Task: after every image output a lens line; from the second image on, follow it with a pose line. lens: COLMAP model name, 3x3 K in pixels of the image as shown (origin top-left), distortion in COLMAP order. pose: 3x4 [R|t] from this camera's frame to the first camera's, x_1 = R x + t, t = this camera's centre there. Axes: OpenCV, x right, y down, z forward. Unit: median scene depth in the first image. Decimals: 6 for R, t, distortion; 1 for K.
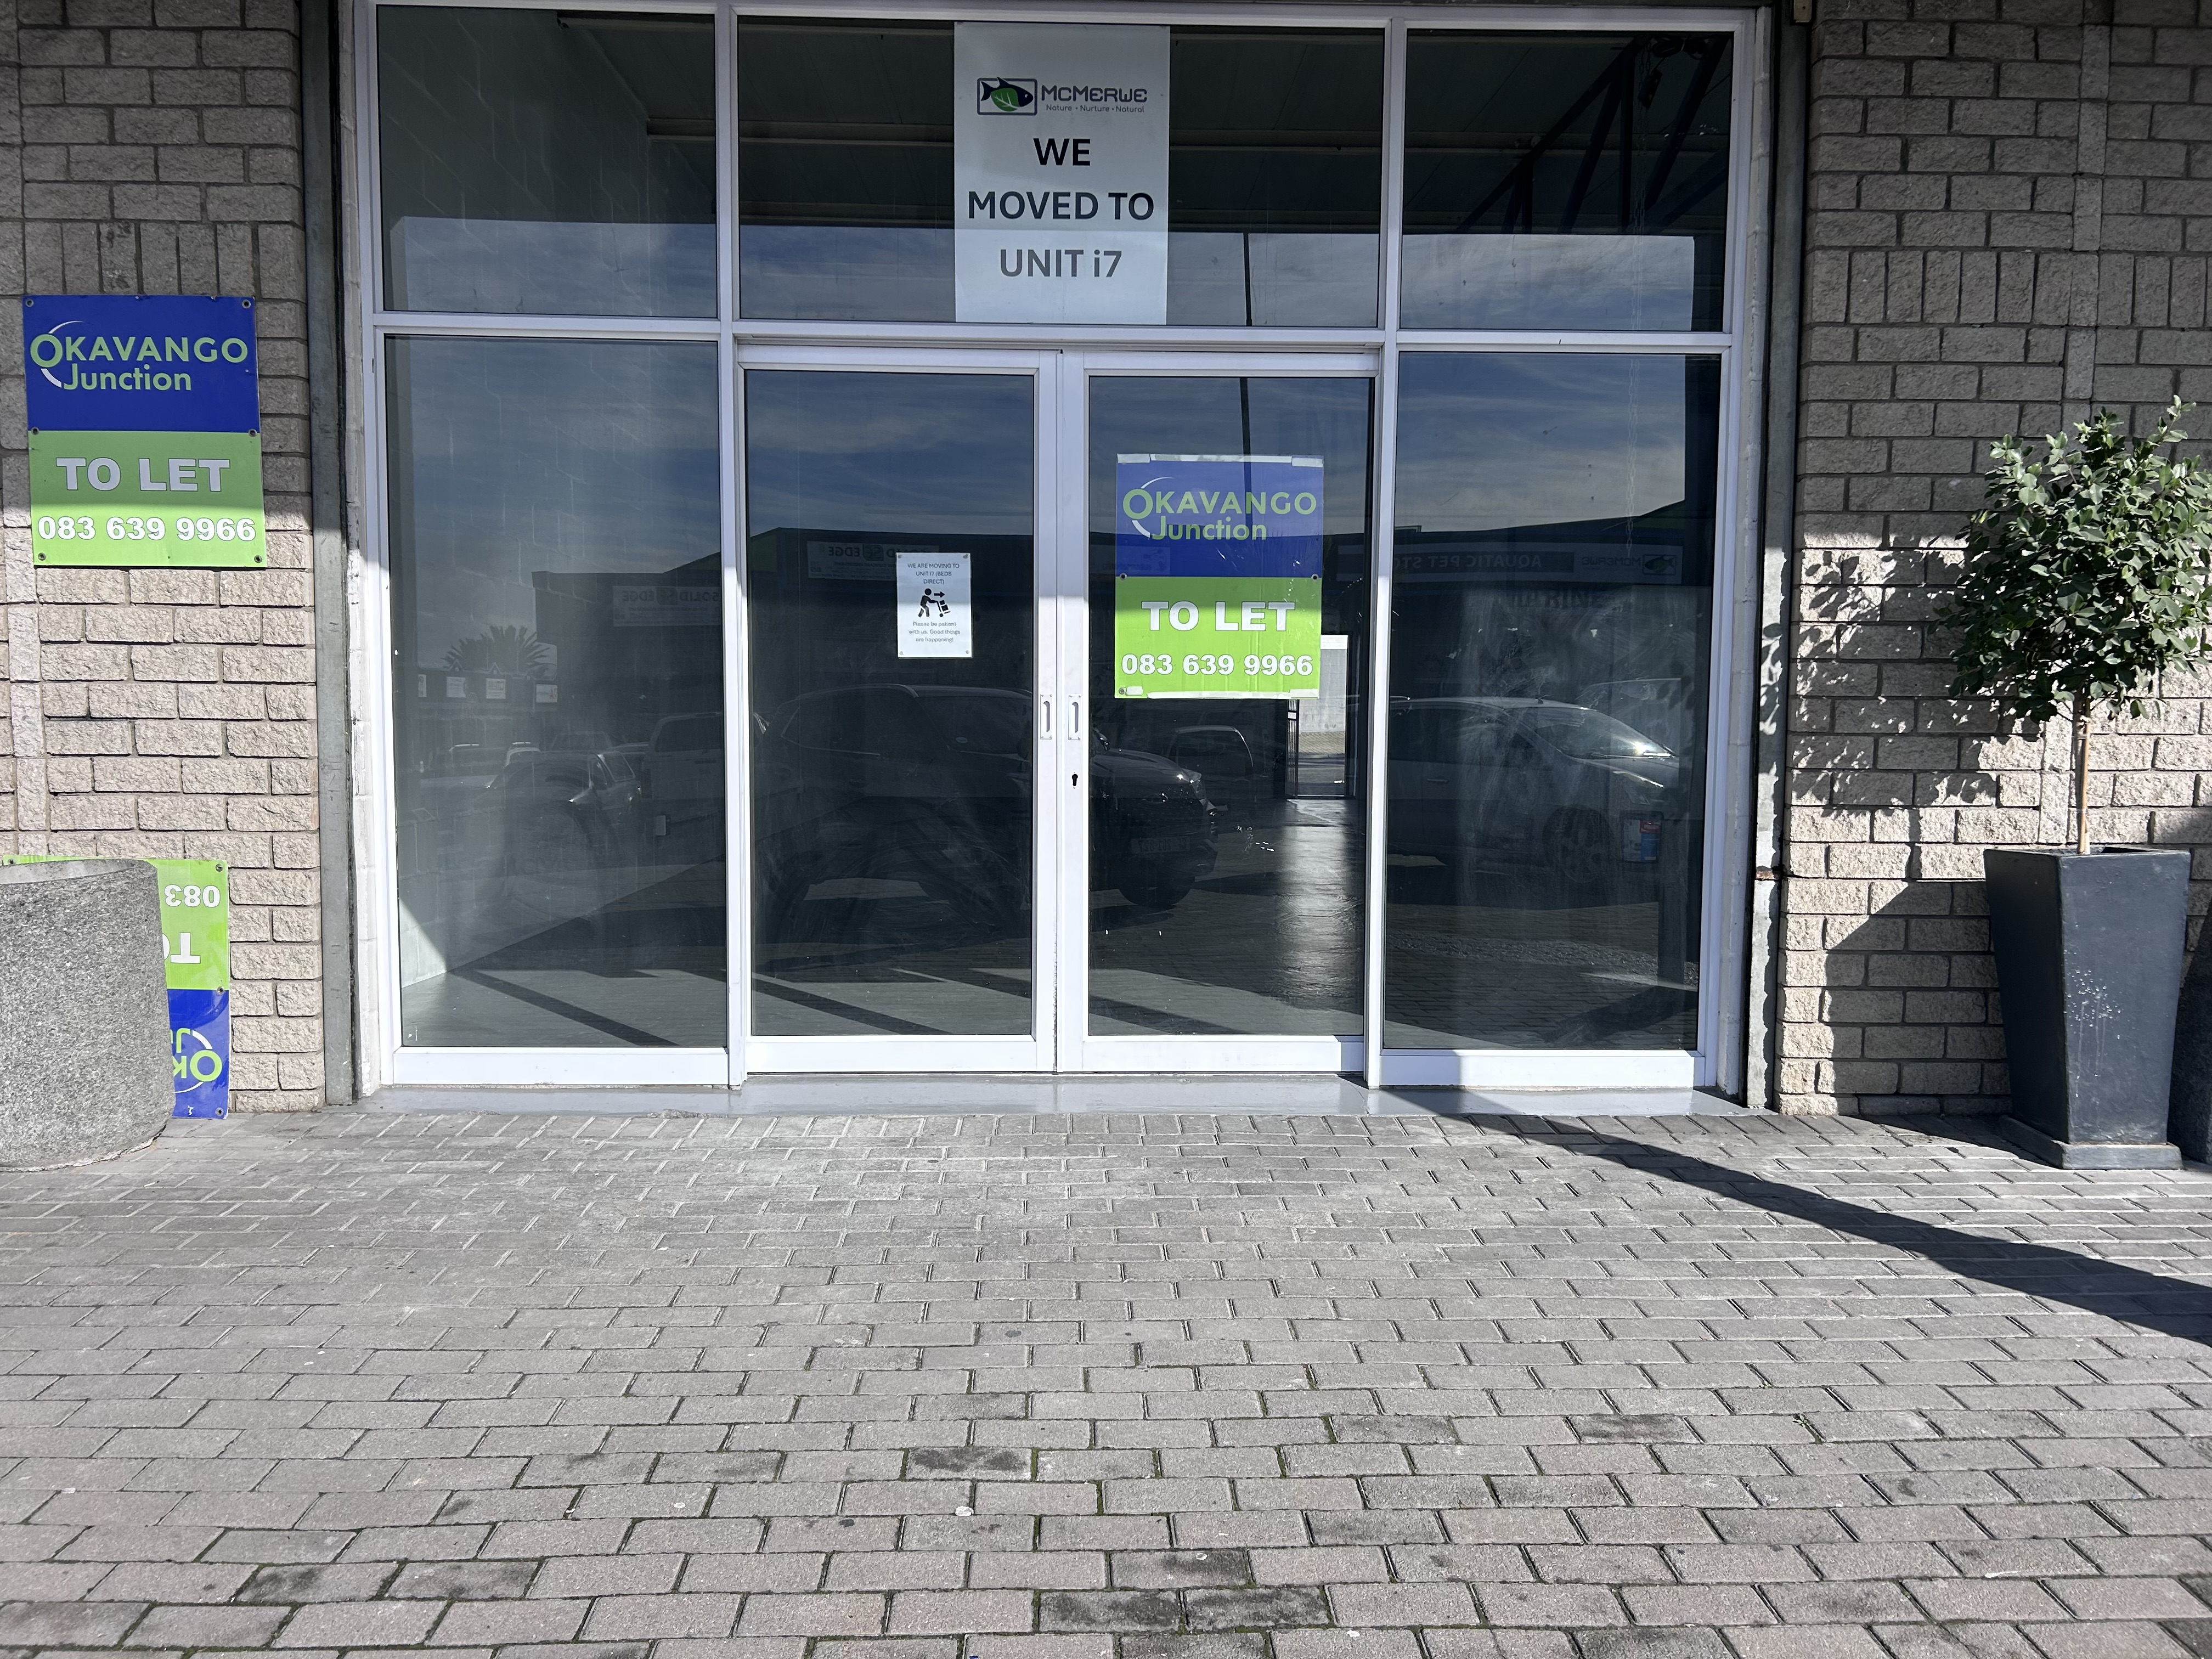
lens RADIAL K [[1655.8, 0, 1069.5], [0, 1655.8, 843.3], [0, 0, 1]] dist [0.057987, -0.062291]
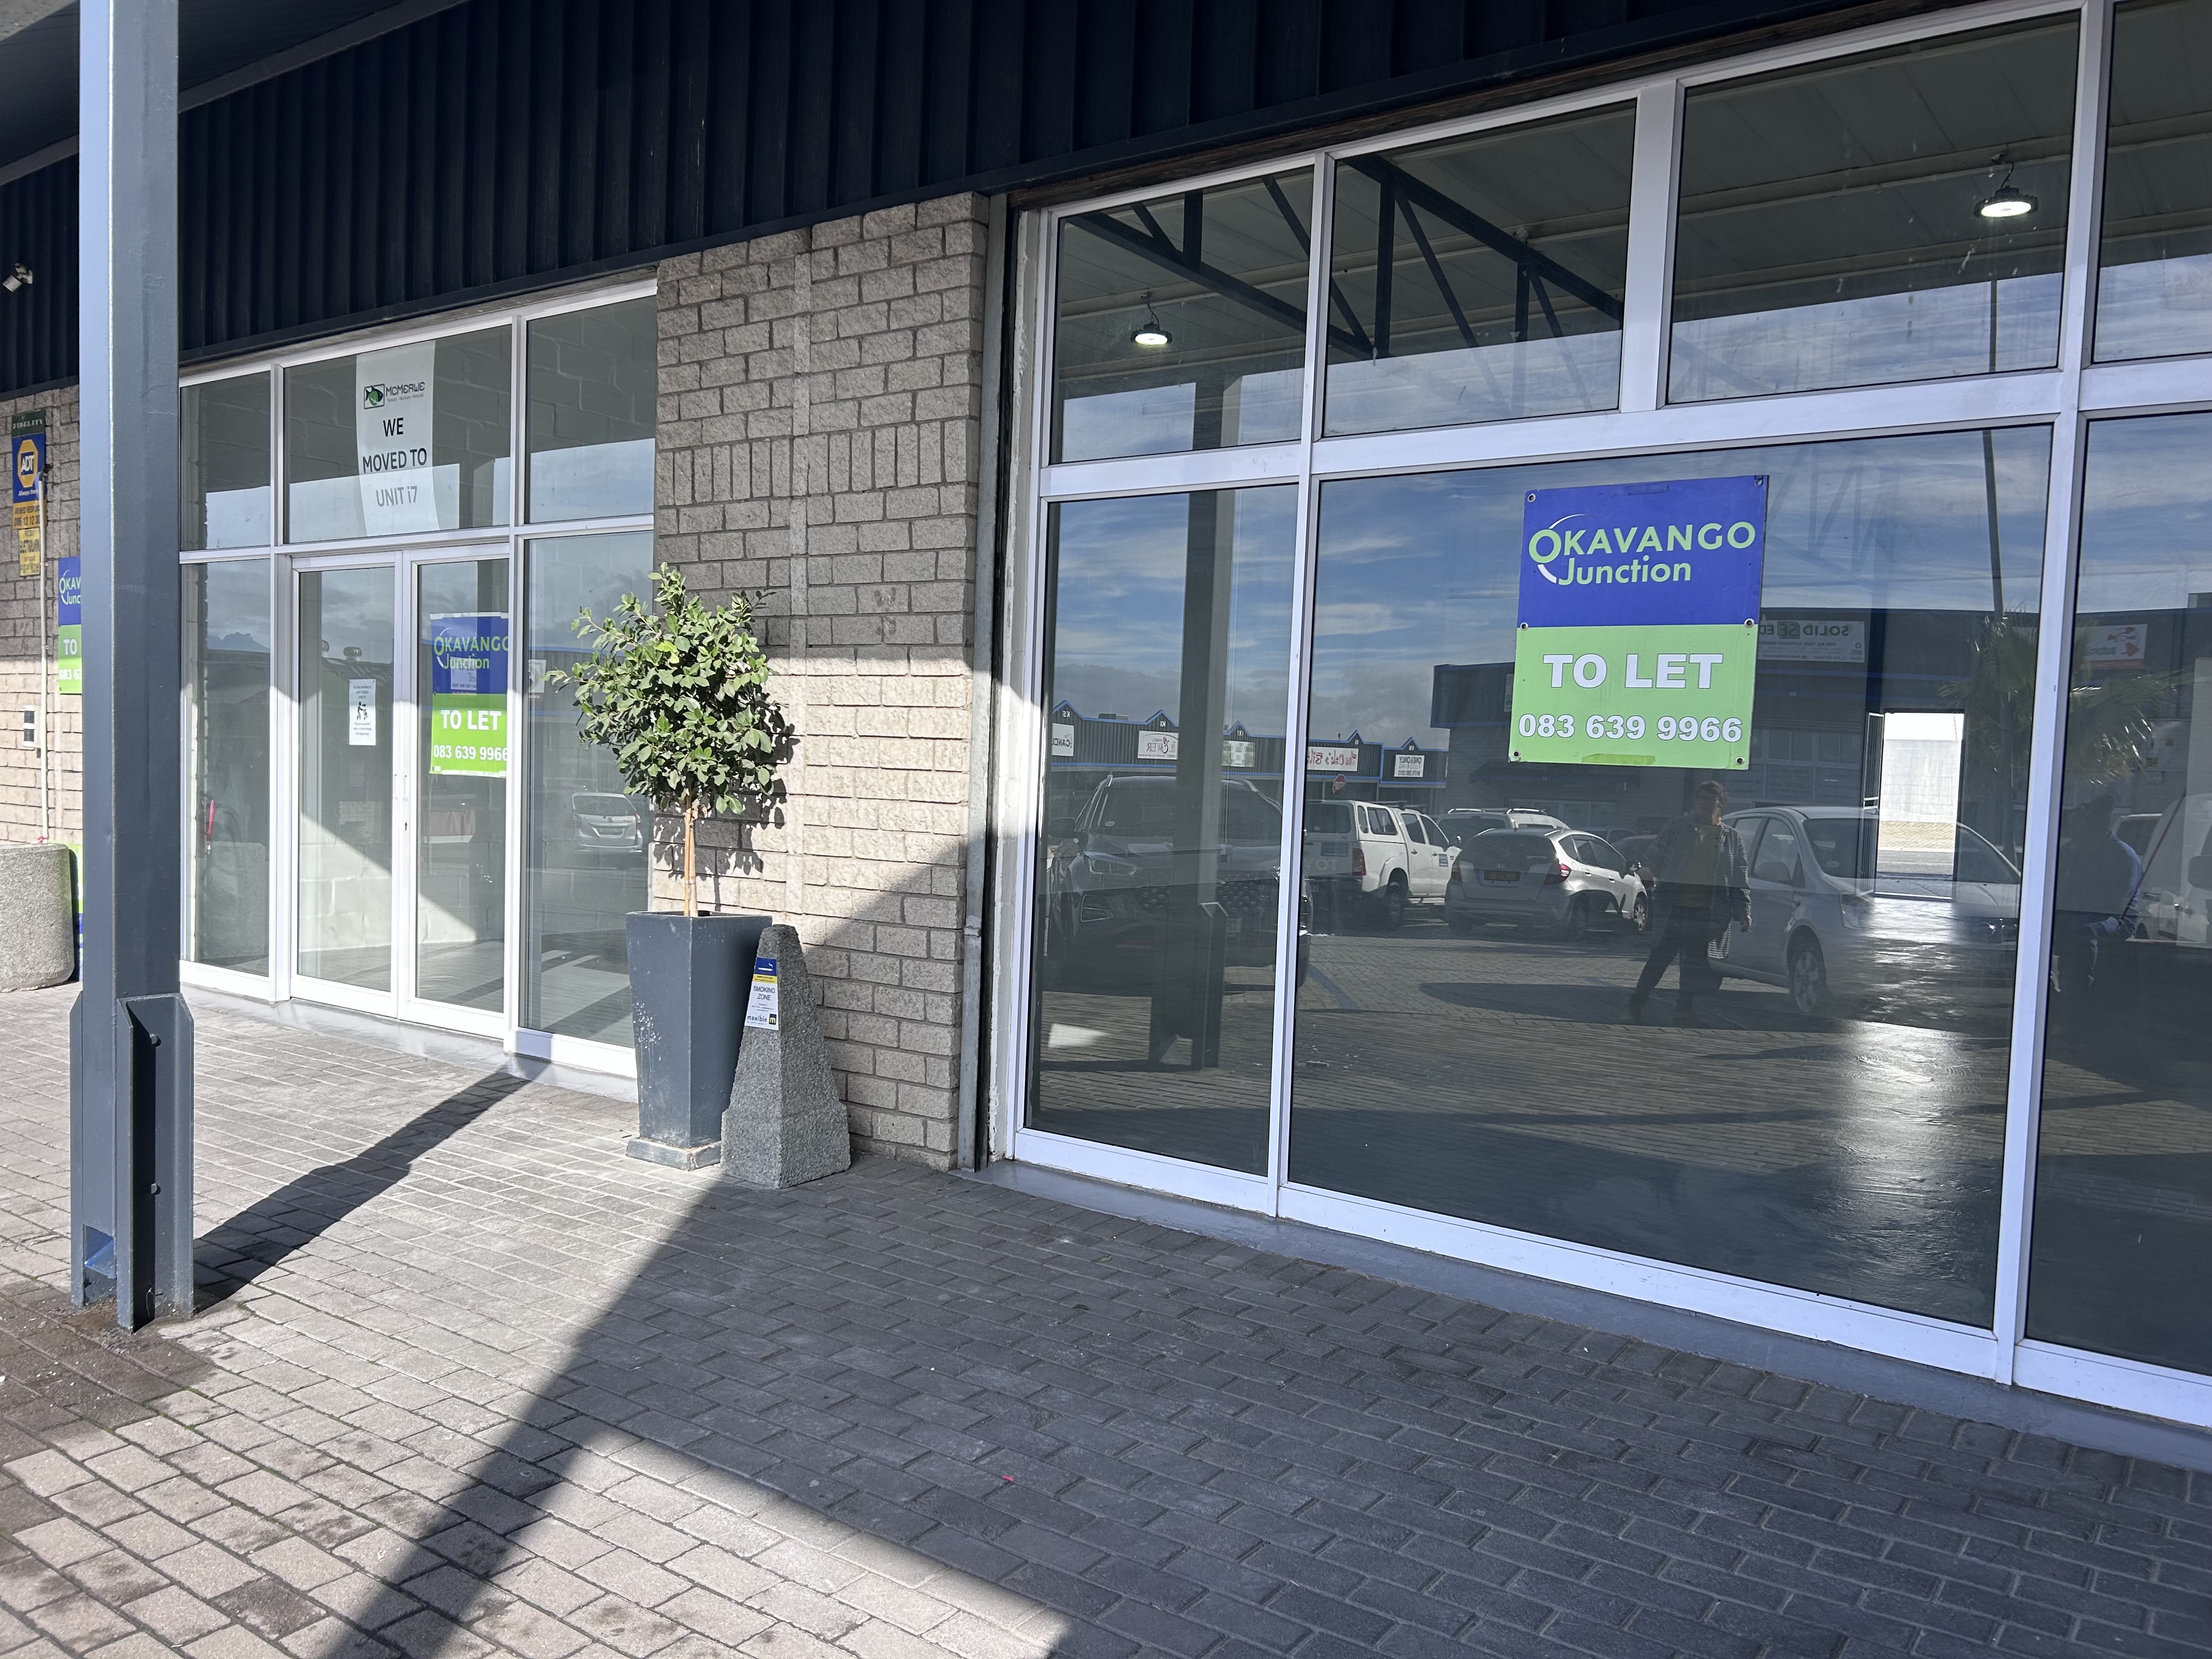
lens RADIAL K [[1655.8, 0, 1112.4], [0, 1655.8, 843.7], [0, 0, 1]] dist [0.057987, -0.062291]
pose [[0.796159, 0.050462, -0.602980, 1.514924], [-0.065644, 0.997838, -0.003167, -0.061599], [0.601516, 0.042103, 0.797750, 0.165916]]
